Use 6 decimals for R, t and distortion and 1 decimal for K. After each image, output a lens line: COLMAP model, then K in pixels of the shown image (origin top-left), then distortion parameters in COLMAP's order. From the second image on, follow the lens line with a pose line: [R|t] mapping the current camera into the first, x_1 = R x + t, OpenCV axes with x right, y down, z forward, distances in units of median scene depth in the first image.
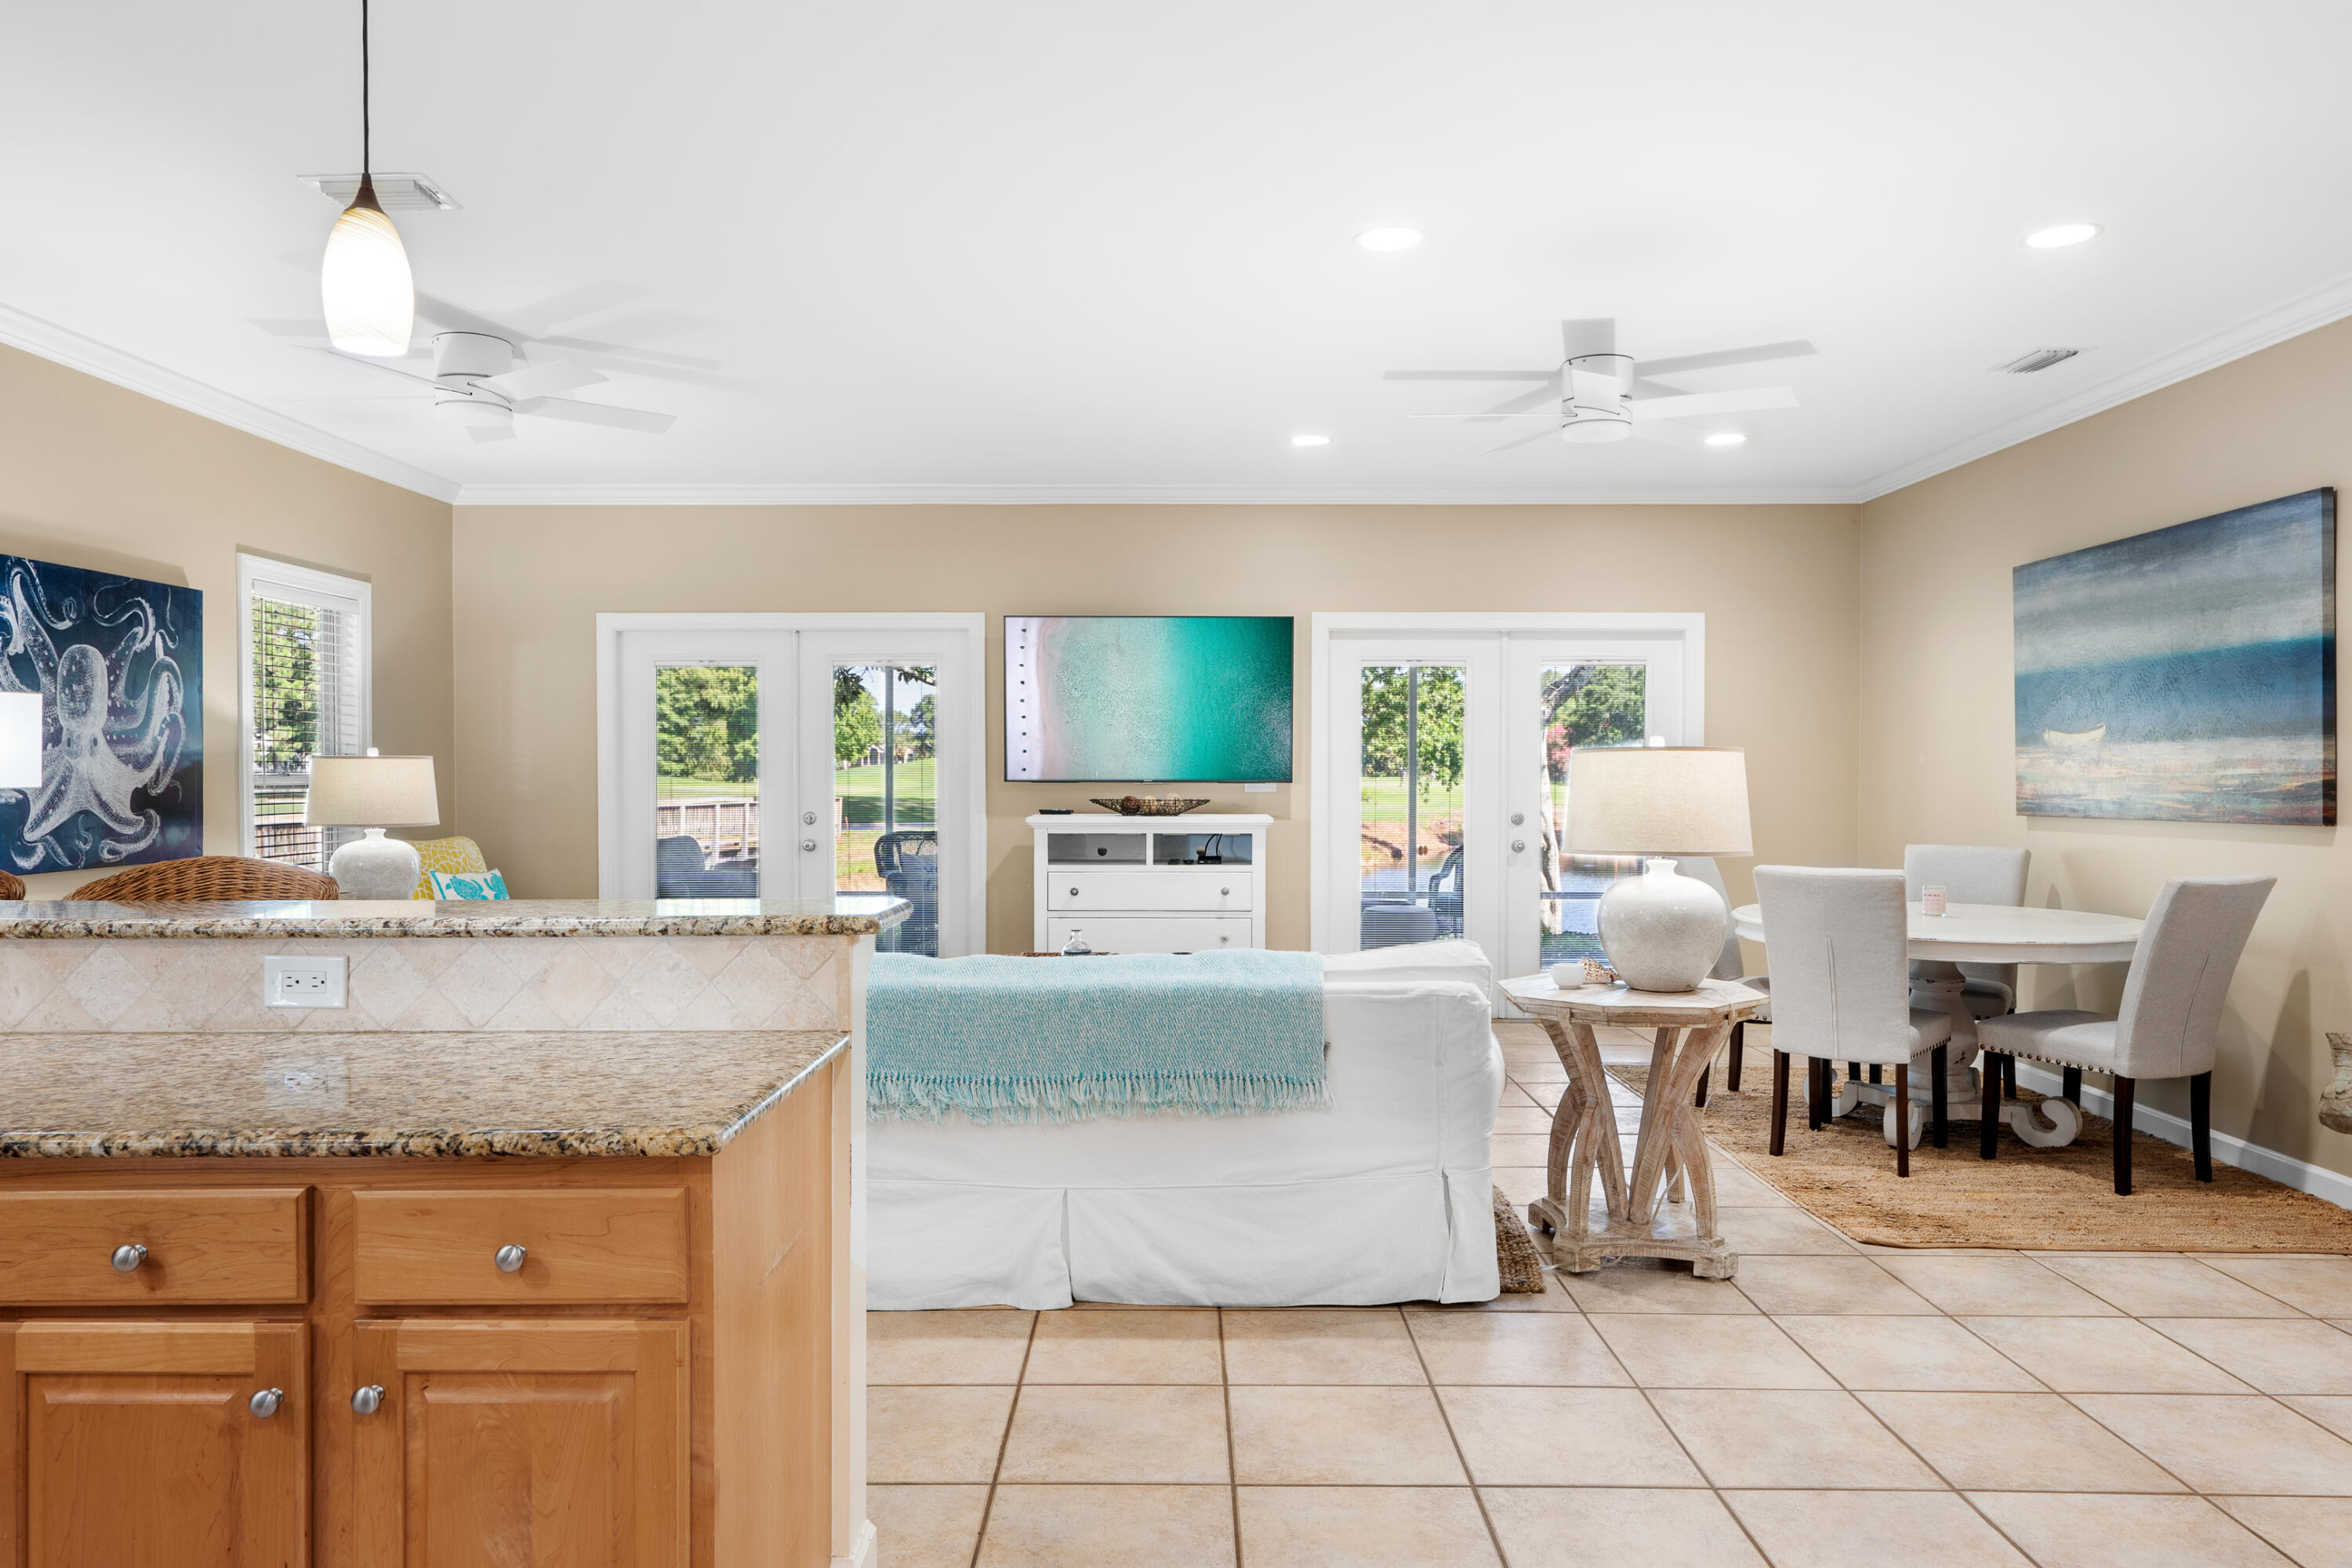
lens RADIAL K [[1497.2, 0, 1153.3], [0, 1497.2, 786.8], [0, 0, 1]] dist [-0.000487, -0.002699]
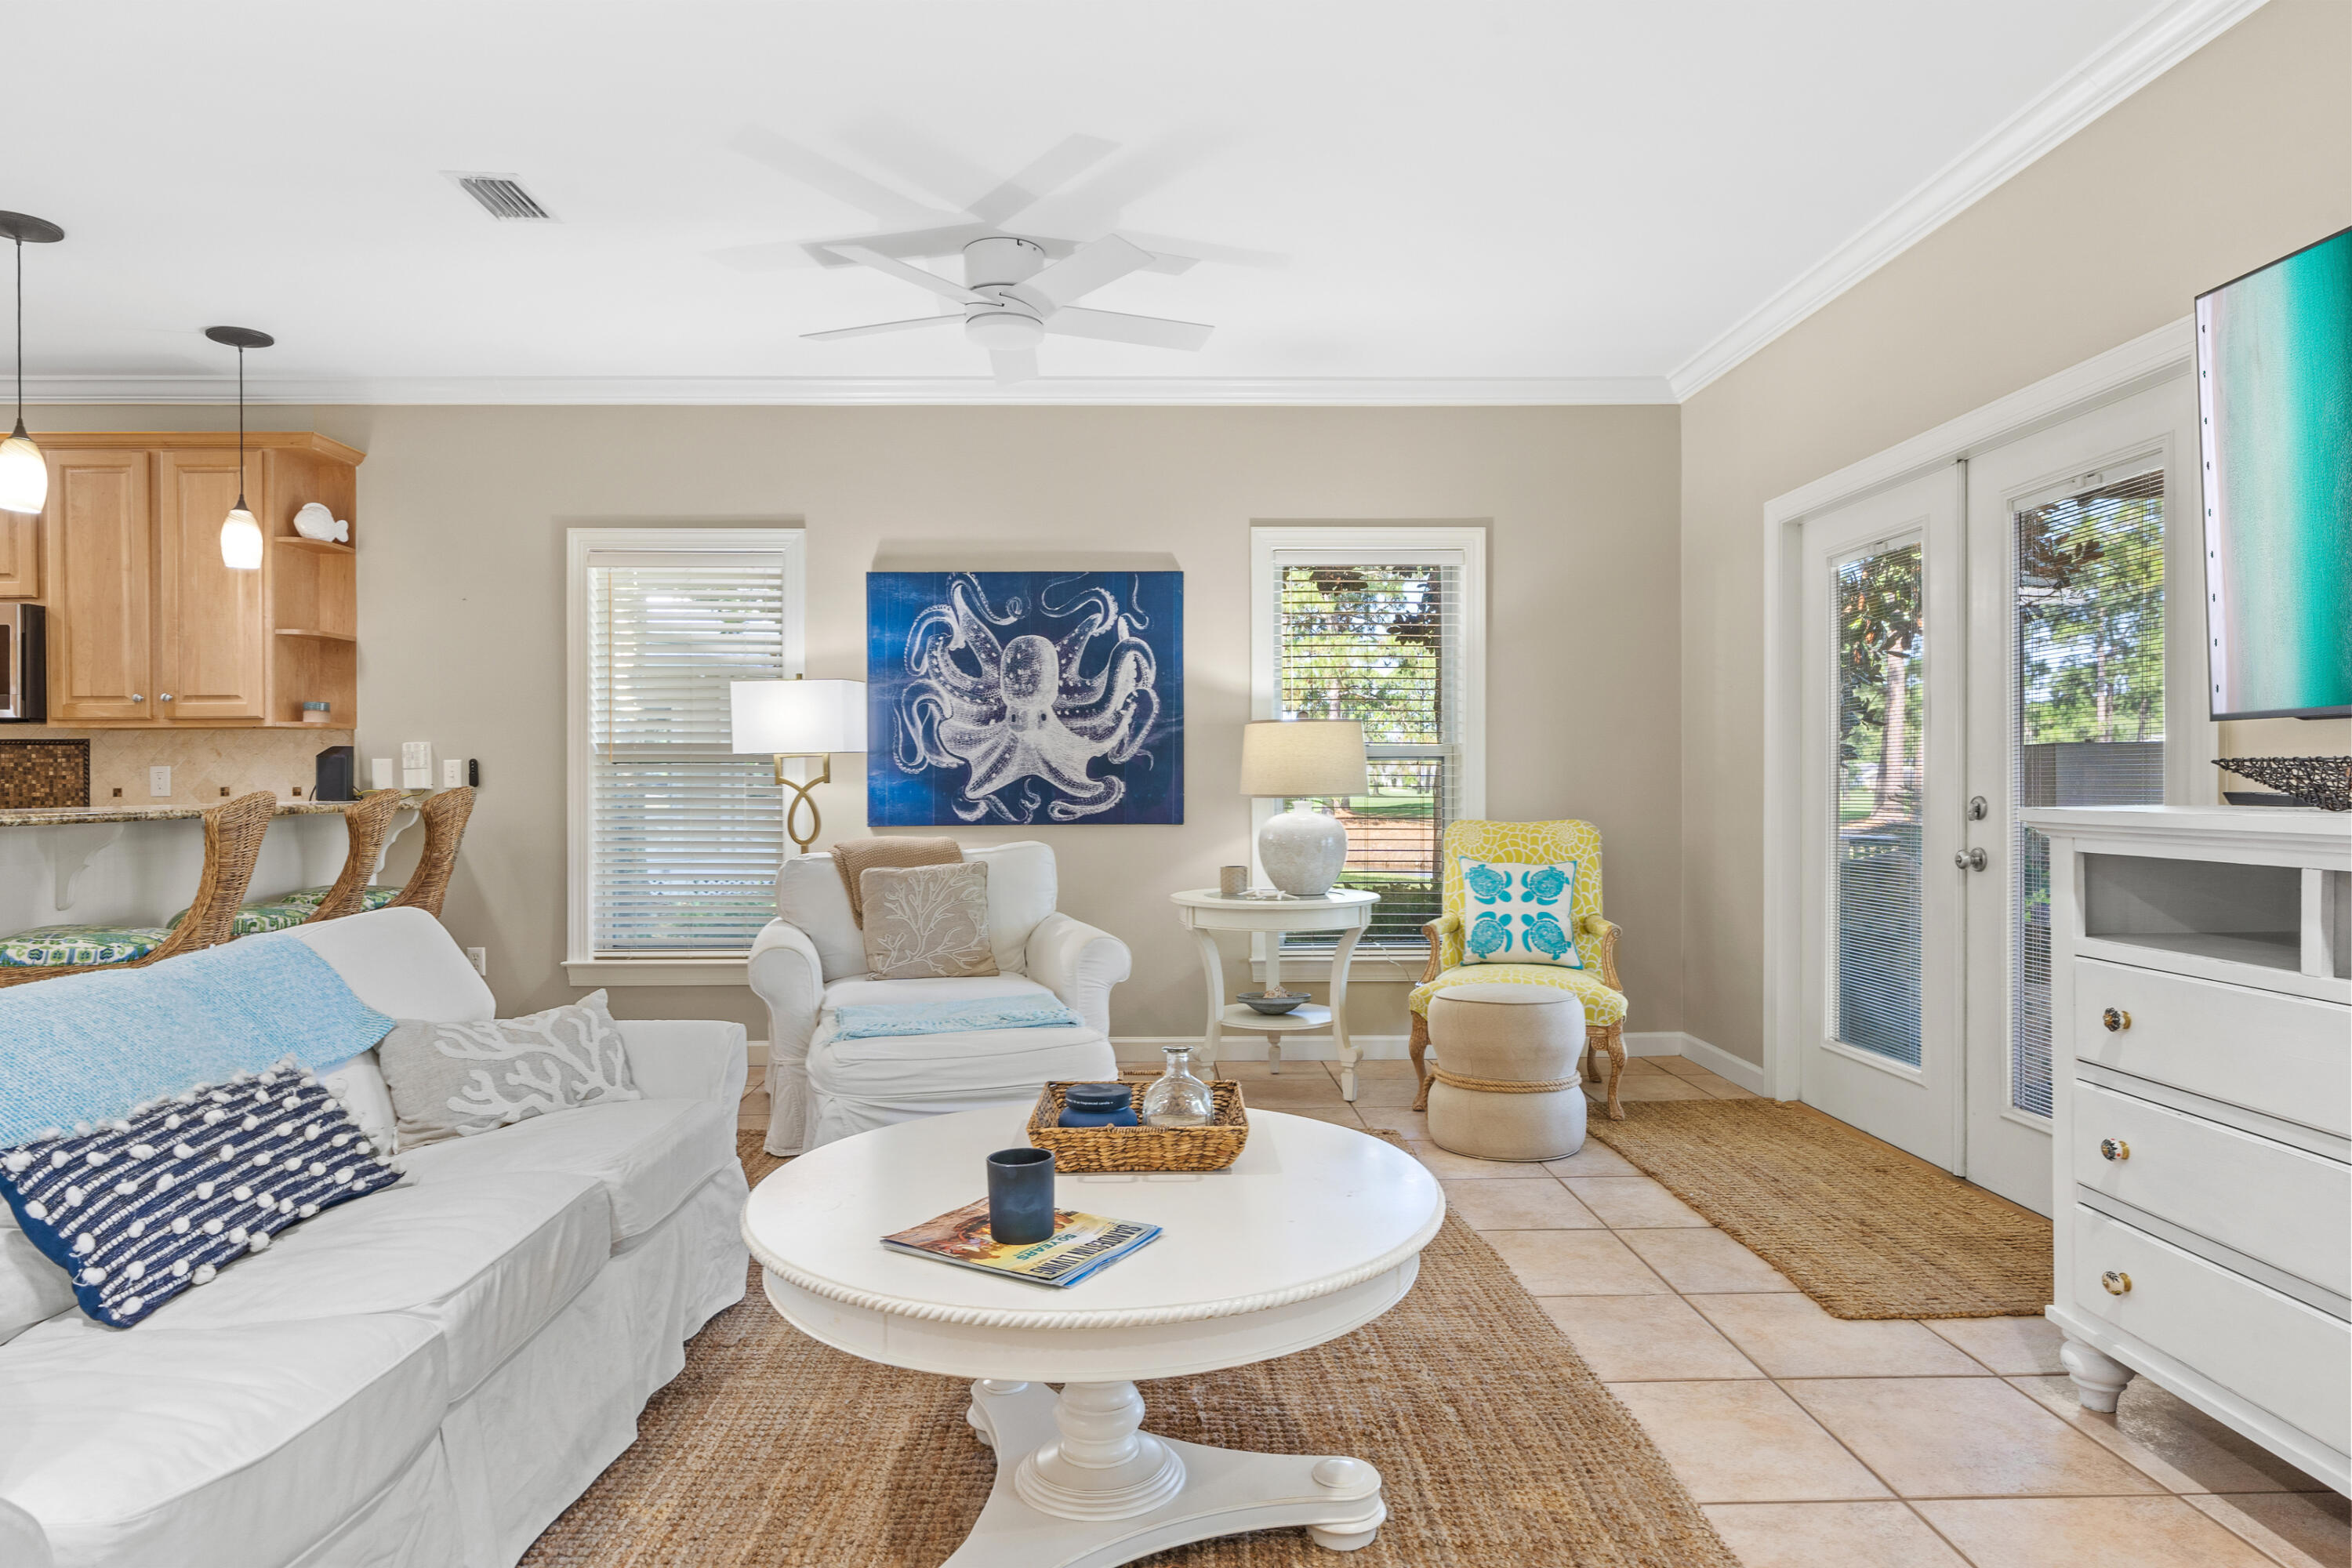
lens RADIAL K [[1348.7, 0, 1176.6], [0, 1348.7, 781.0], [0, 0, 1]] dist [-0.004074, 0.001261]
pose [[0.032562, -0.002690, -0.999466, 0.337276], [-0.005474, 0.999981, -0.002869, 0.021608], [0.999455, 0.005564, 0.032546, 1.017168]]
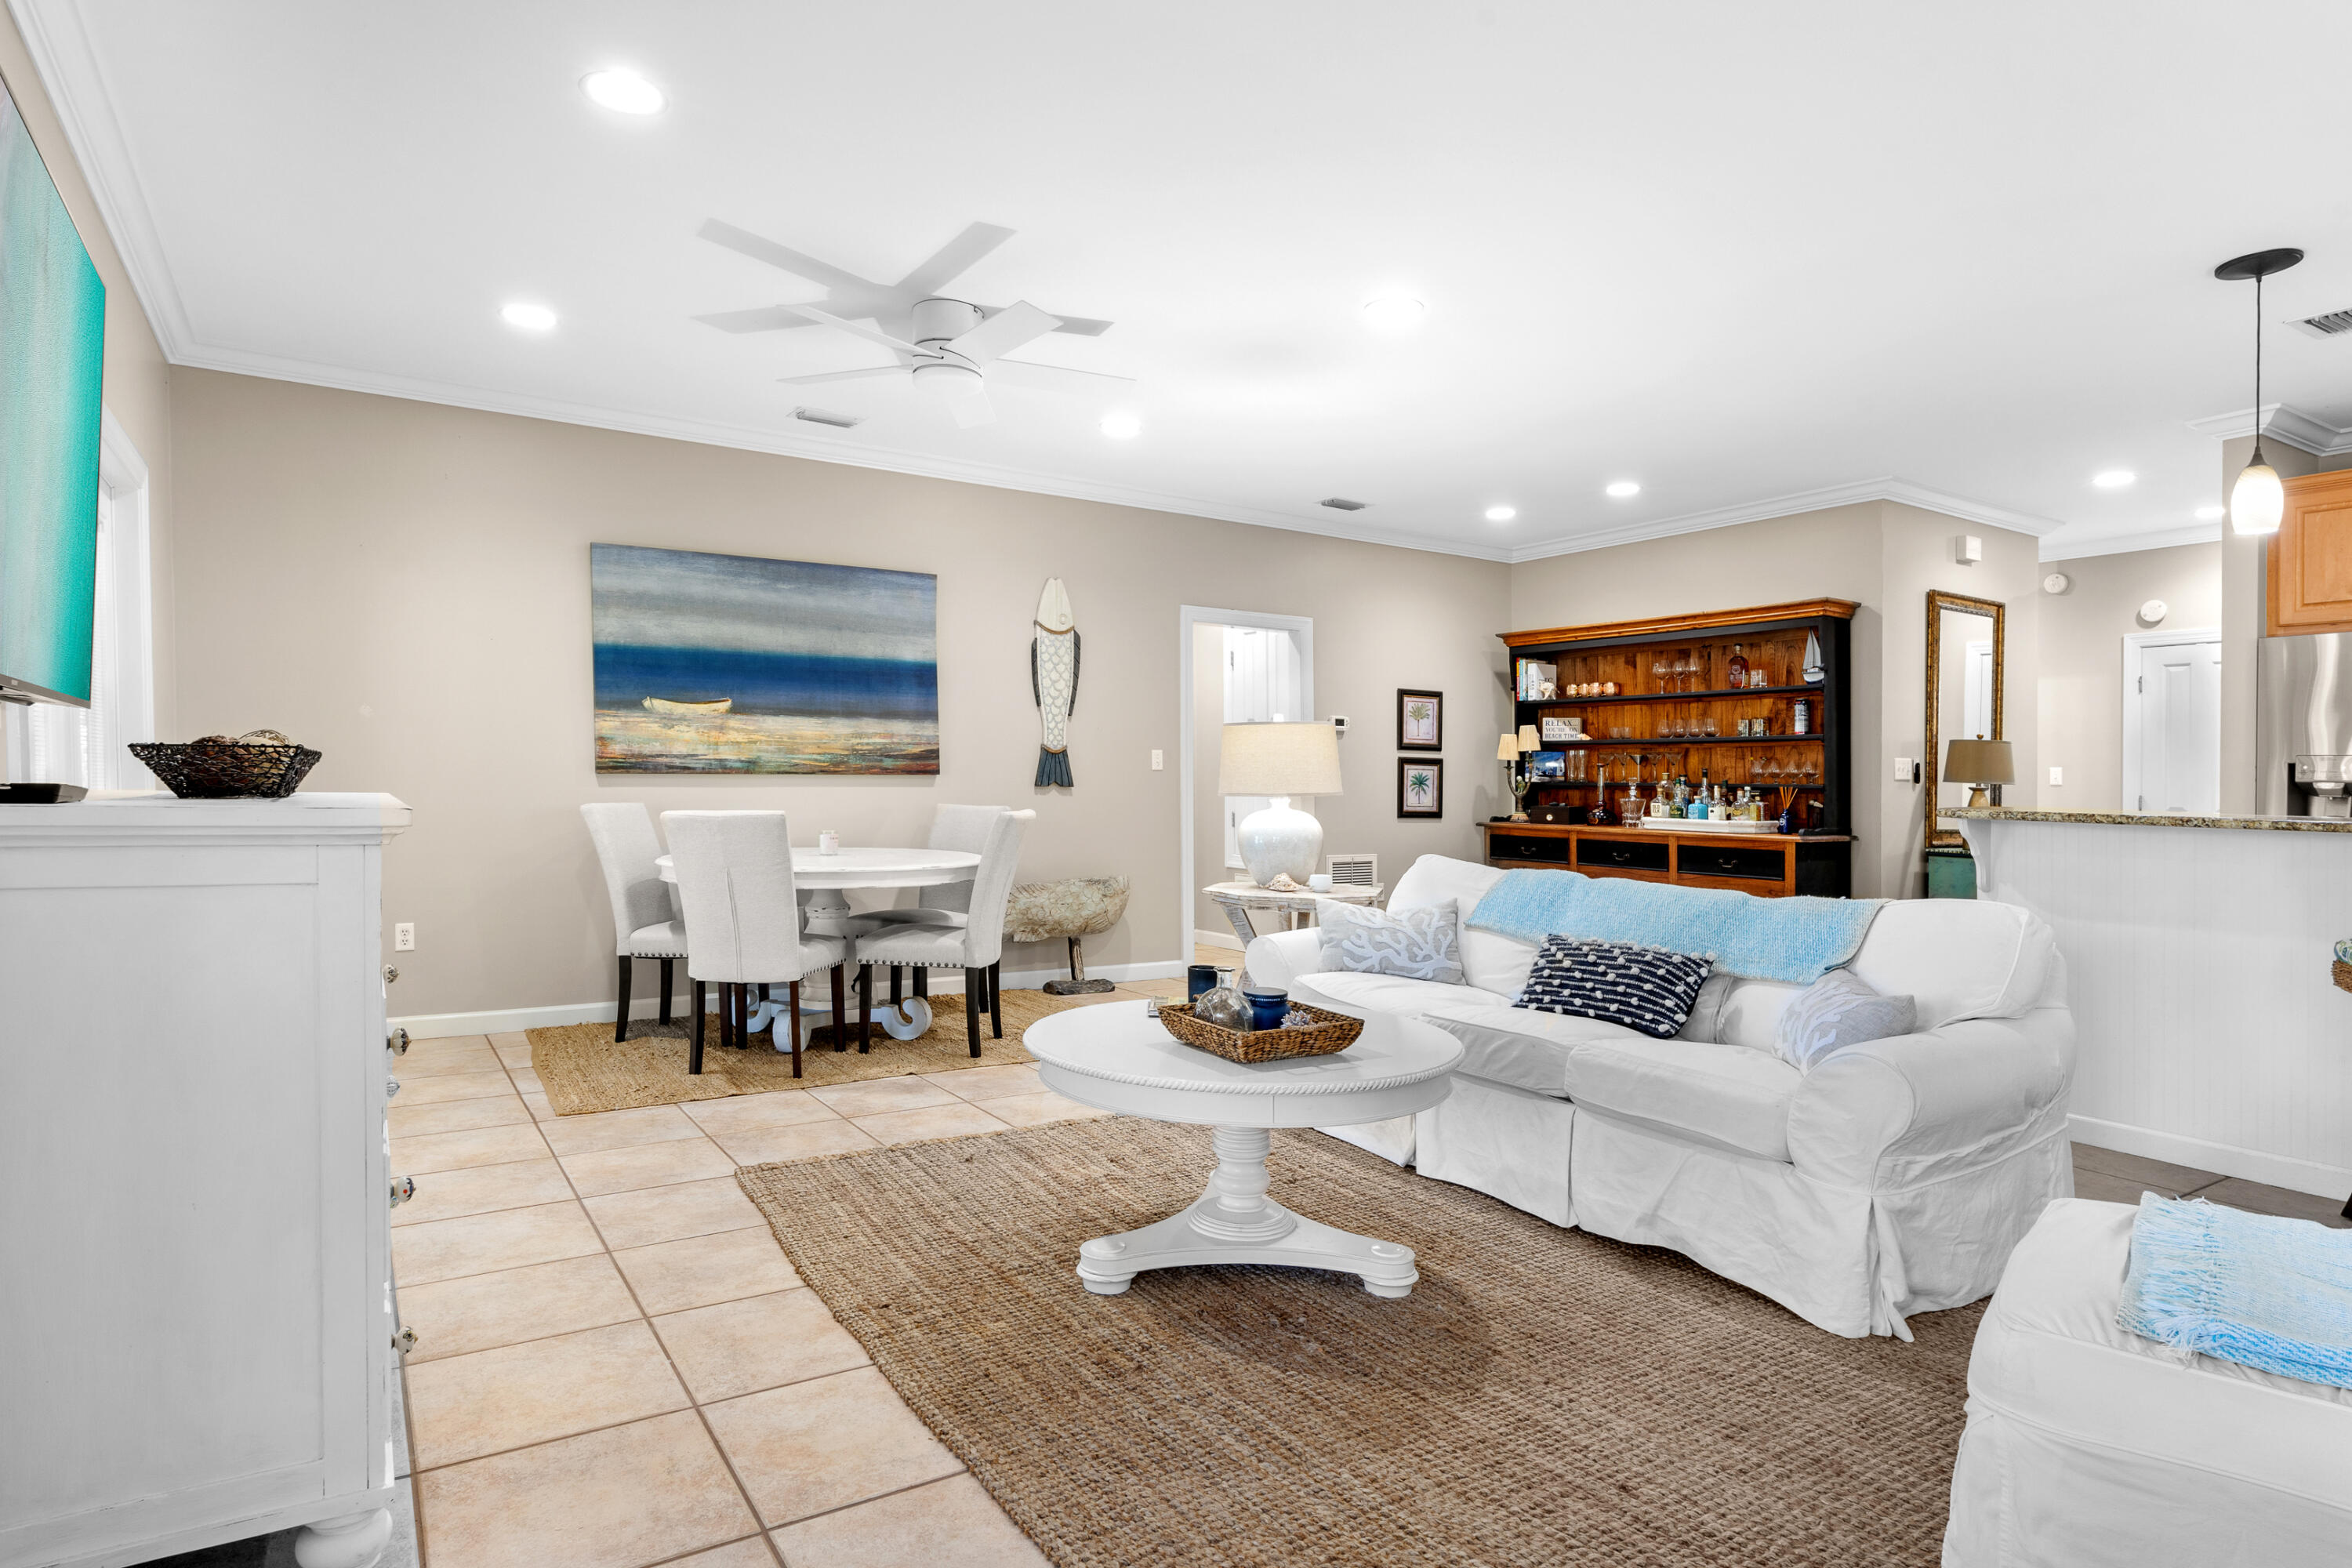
lens RADIAL K [[1299.8, 0, 1153.1], [0, 1299.8, 795.7], [0, 0, 1]] dist [-0.002375, 0.000967]
pose [[-0.547891, -0.019199, 0.836329, -0.488672], [-0.005568, 0.999798, 0.019303, 0.016929], [-0.836531, 0.005920, -0.547888, 1.336926]]
